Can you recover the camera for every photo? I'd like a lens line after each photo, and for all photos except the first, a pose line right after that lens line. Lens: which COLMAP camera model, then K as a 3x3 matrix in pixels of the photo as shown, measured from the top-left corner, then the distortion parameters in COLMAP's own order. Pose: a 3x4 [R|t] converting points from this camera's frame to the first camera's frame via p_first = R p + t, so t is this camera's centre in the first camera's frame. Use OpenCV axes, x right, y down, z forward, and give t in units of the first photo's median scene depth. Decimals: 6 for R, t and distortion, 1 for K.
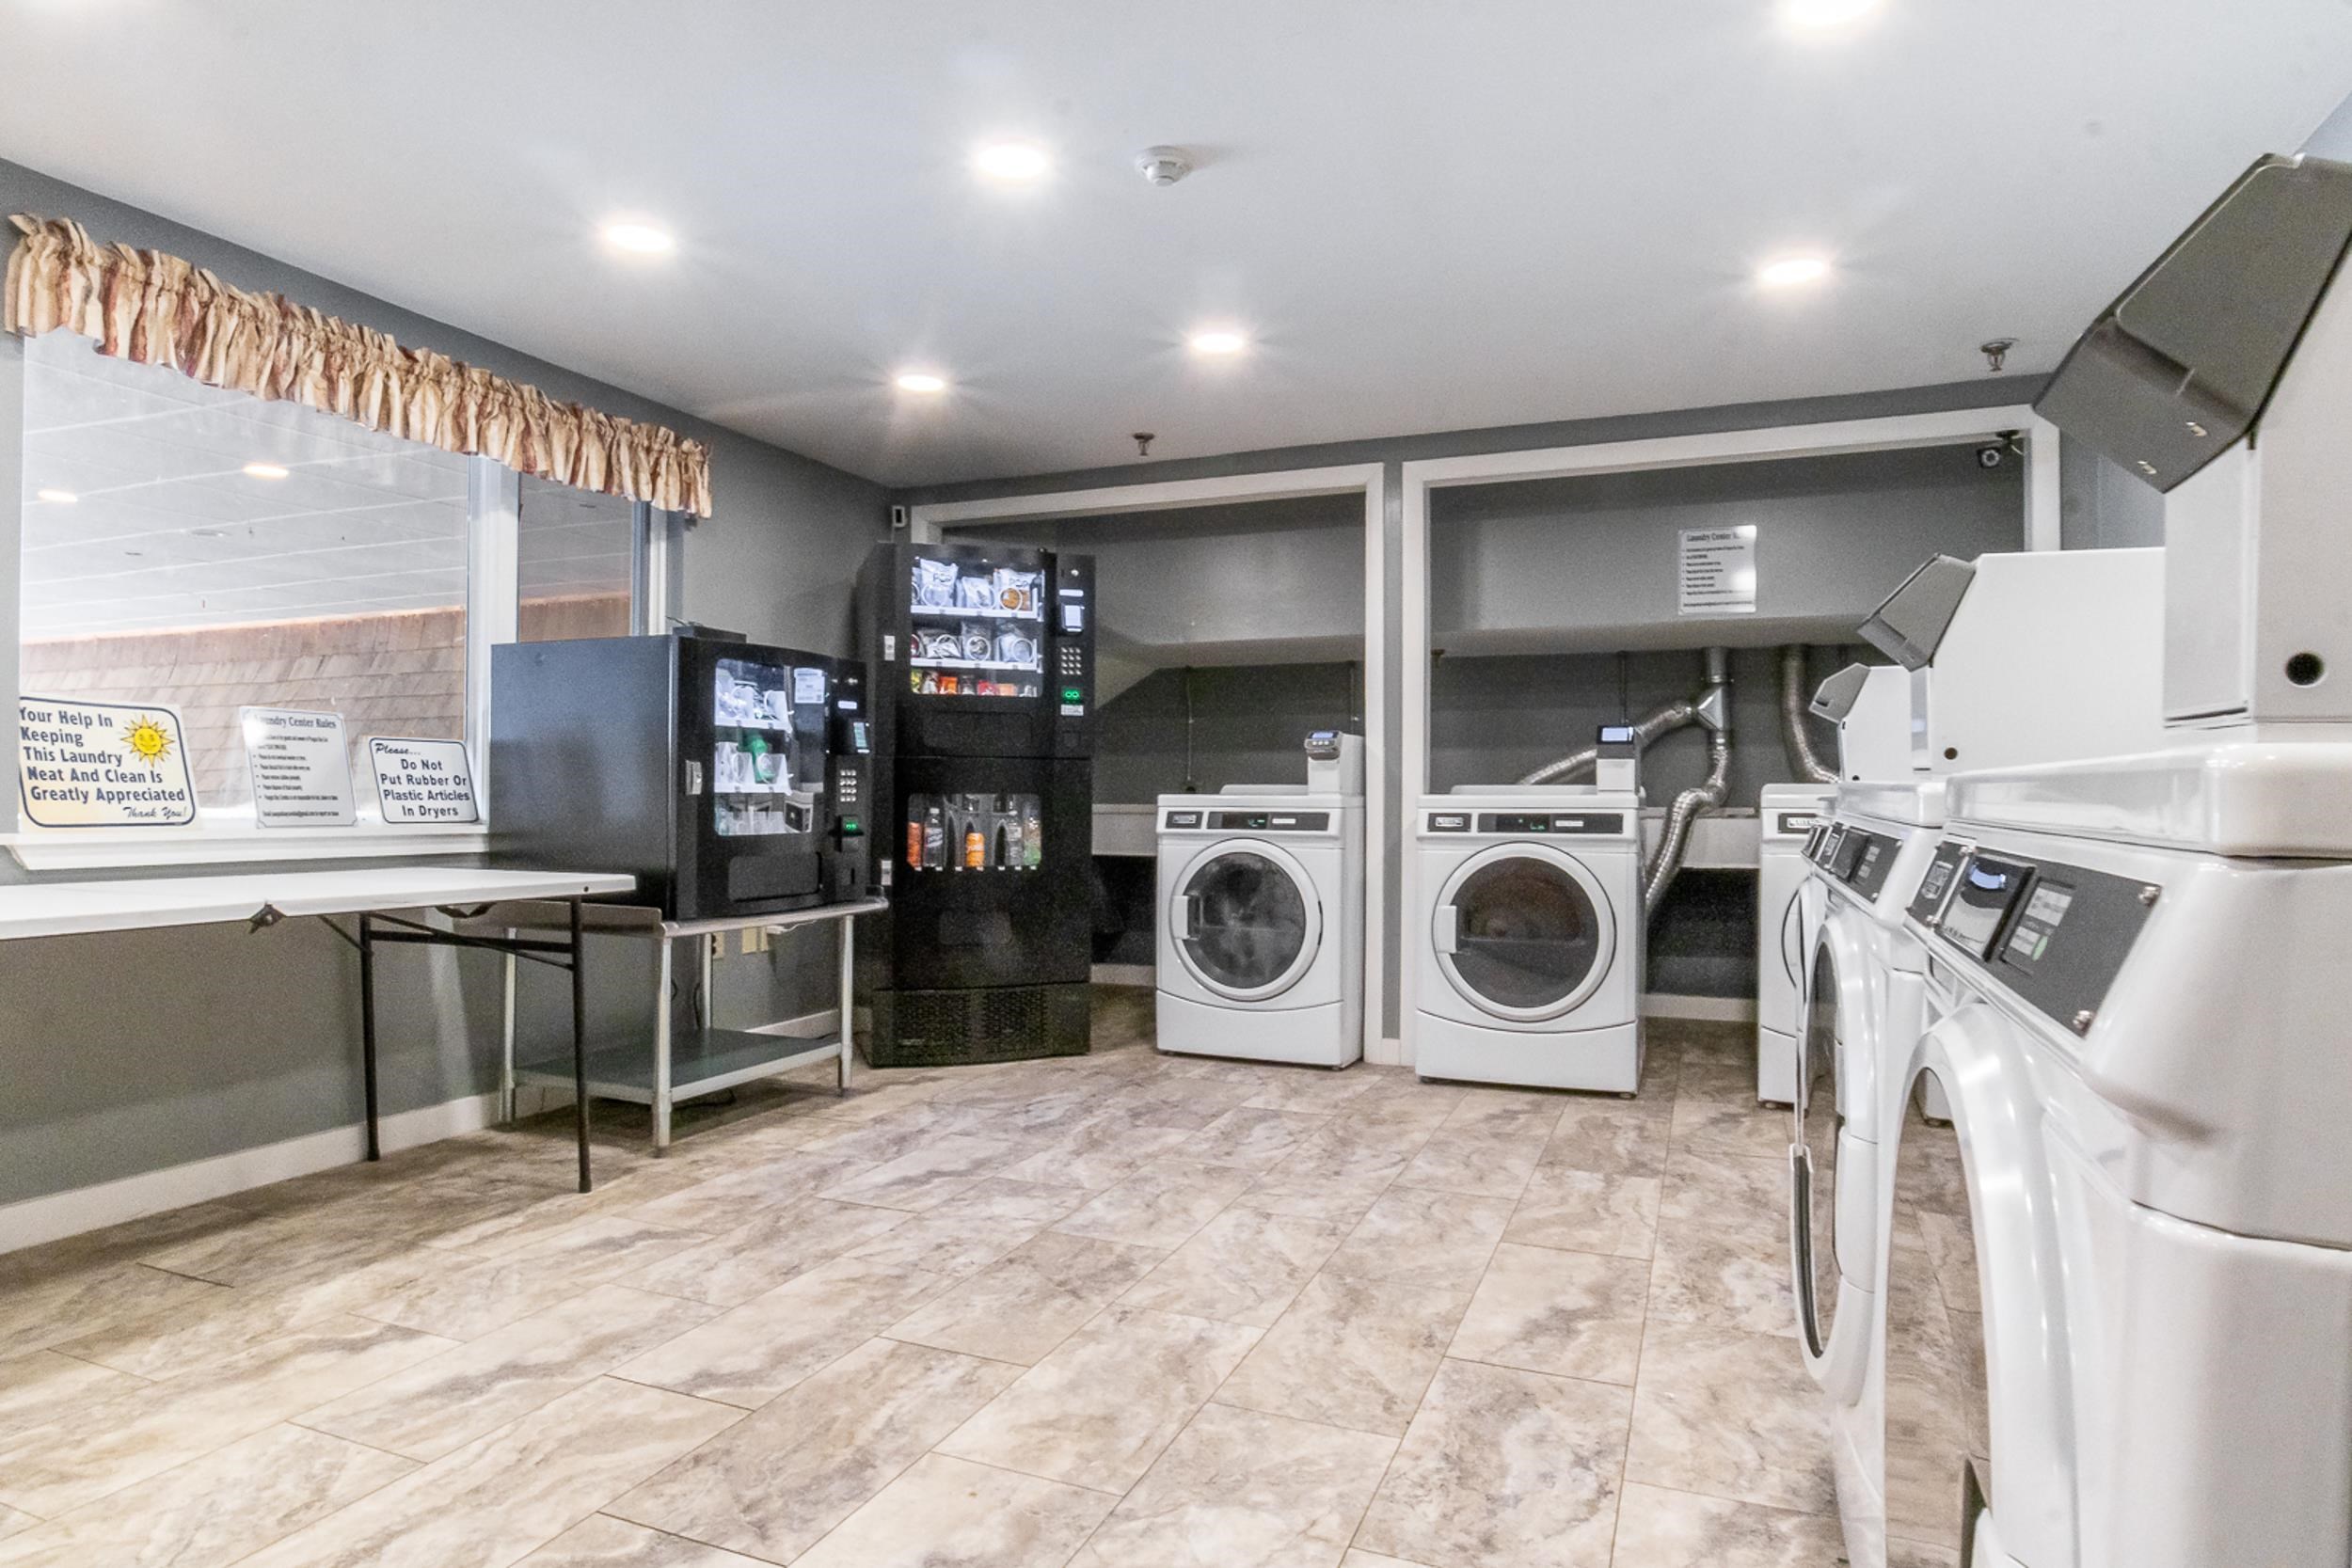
lens RADIAL K [[1308.7, 0, 1176.0], [0, 1308.7, 784.0], [0, 0, 1]] dist [-0.030195, 0.001205]
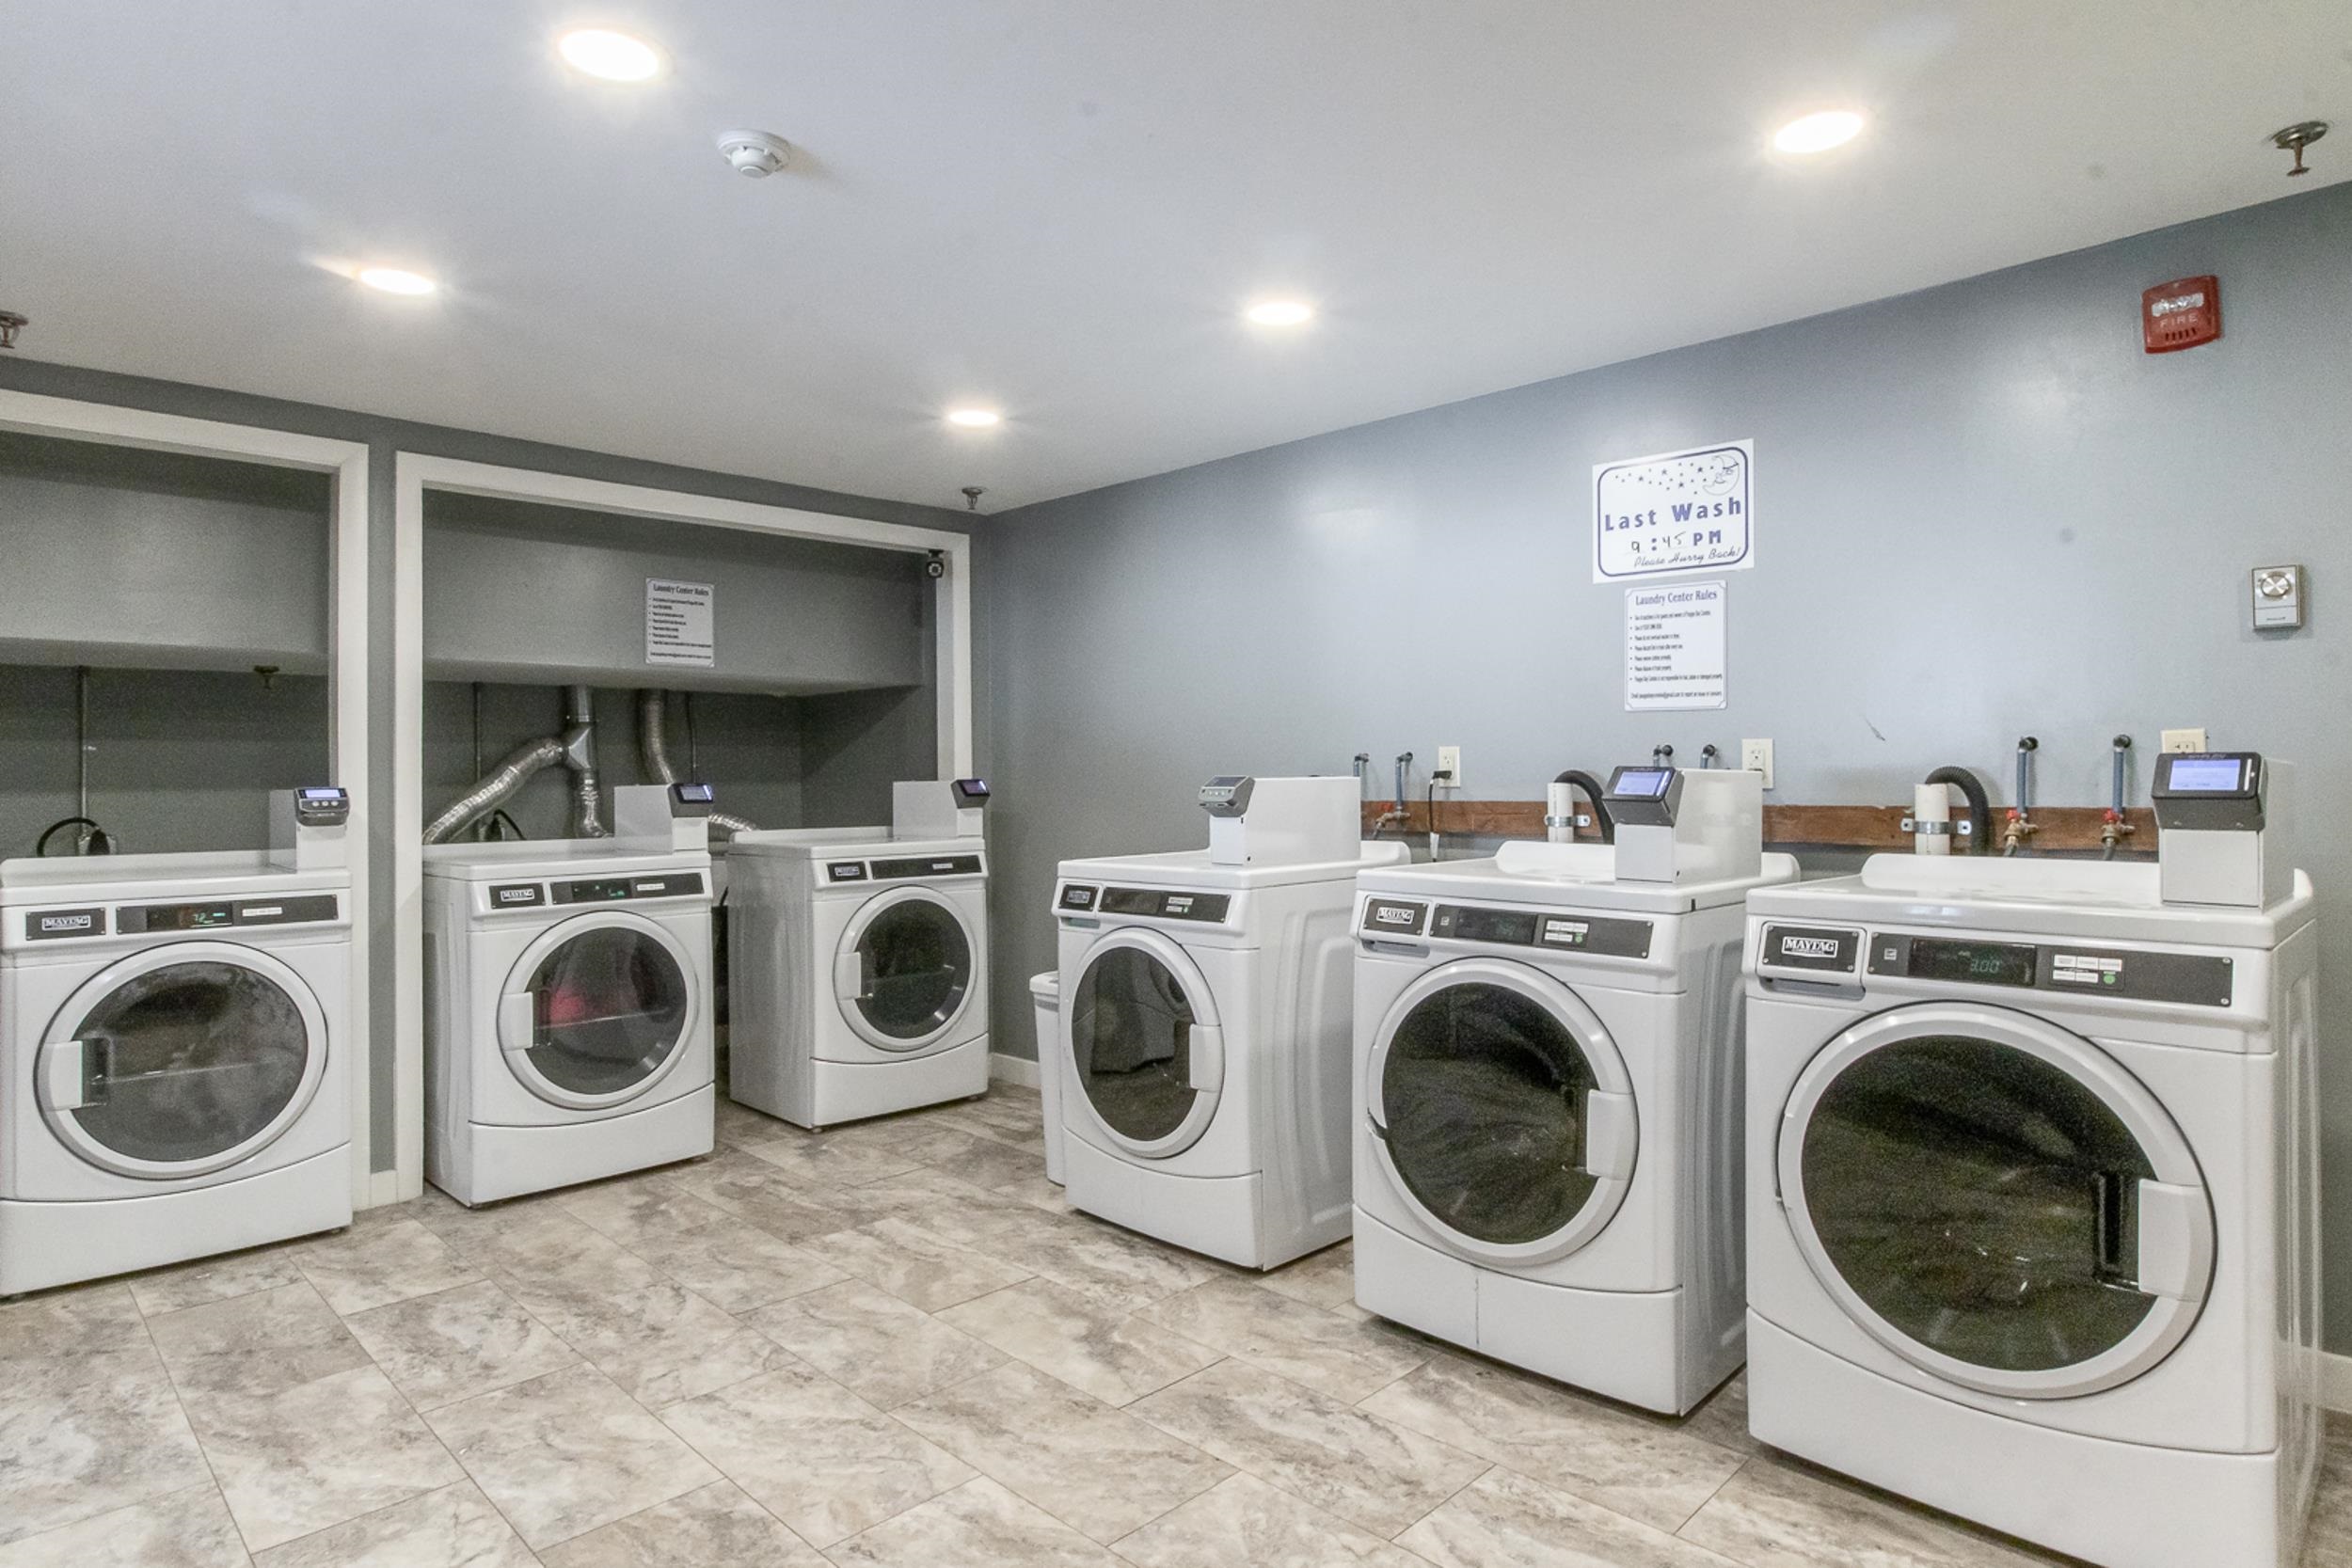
lens RADIAL K [[1301.4, 0, 1175.3], [0, 1301.4, 742.6], [0, 0, 1]] dist [-0.039723, 0.017000]
pose [[0.376117, 0.017328, 0.926410, -0.530616], [0.003762, 0.999788, -0.020228, -0.067316], [-0.926564, 0.011093, 0.375972, 0.359233]]
